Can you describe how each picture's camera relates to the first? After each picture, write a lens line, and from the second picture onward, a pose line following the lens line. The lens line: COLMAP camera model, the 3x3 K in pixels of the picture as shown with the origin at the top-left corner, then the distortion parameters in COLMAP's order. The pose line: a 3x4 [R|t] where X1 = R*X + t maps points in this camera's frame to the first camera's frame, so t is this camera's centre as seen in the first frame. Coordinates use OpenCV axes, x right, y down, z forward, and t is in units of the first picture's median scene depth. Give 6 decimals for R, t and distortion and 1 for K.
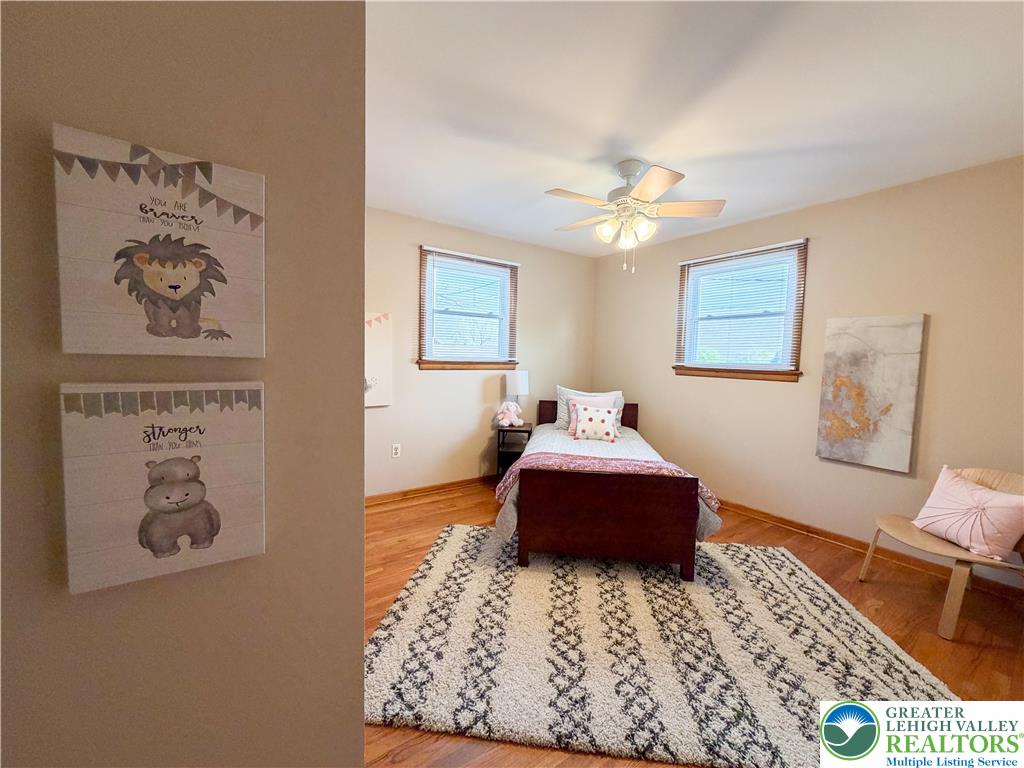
lens RADIAL K [[409.2, 0, 518.9], [0, 409.2, 381.3], [0, 0, 1]] dist [0.000496, 0.000191]
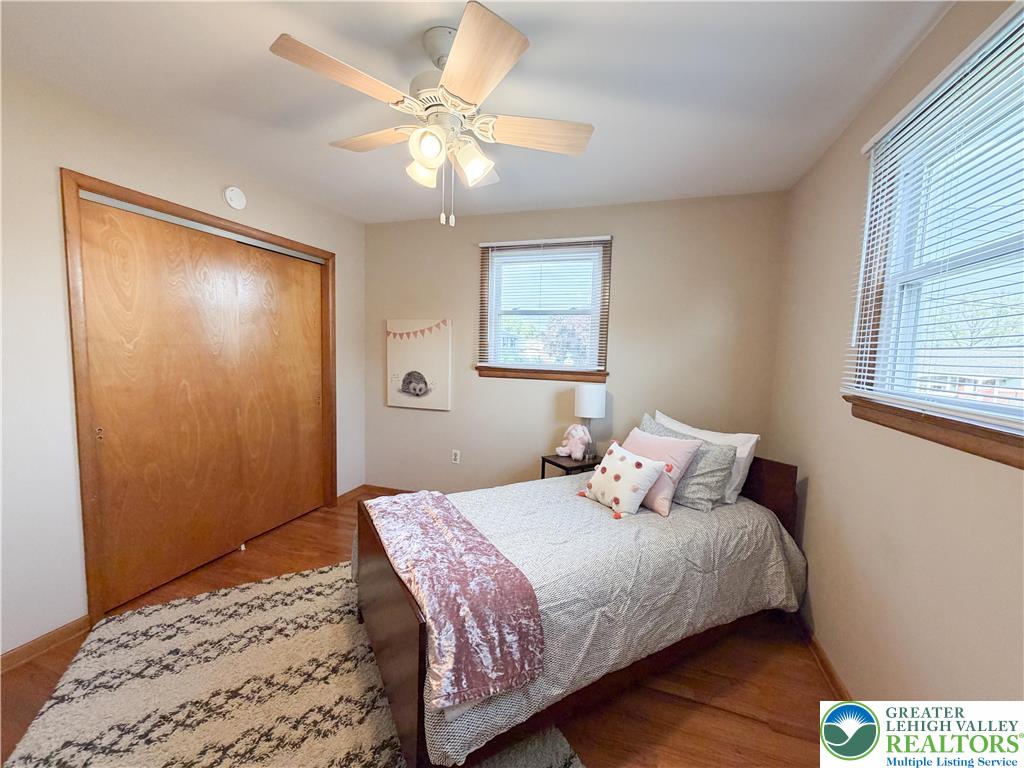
lens RADIAL K [[409.2, 0, 509.8], [0, 409.2, 381.0], [0, 0, 1]] dist [0.000496, 0.000191]
pose [[0.588670, 0.053700, -0.806588, 0.849823], [-0.062394, 0.997833, 0.020895, -0.063610], [0.805962, 0.038026, 0.590744, 0.766201]]
